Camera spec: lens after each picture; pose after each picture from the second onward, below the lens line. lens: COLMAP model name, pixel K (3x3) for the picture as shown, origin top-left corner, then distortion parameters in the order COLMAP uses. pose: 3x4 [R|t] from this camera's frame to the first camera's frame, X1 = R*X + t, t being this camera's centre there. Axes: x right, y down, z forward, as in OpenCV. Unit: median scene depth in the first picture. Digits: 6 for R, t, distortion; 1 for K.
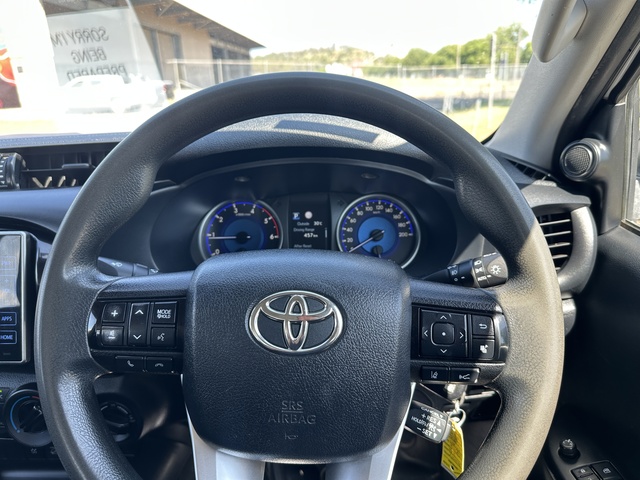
lens RADIAL K [[460.1, 0, 325.0], [0, 460.1, 228.7], [0, 0, 1]] dist [0.045795, -0.063694]
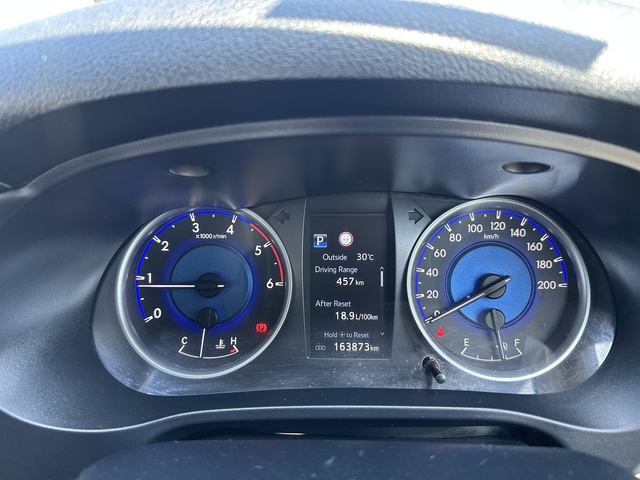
lens RADIAL K [[460.1, 0, 321.2], [0, 460.1, 239.3], [0, 0, 1]] dist [0.045795, -0.063694]
pose [[0.999395, 0.015808, -0.030988, -0.047025], [-0.012470, 0.994382, 0.105112, -0.080349], [0.032476, -0.104662, 0.993977, 0.523436]]
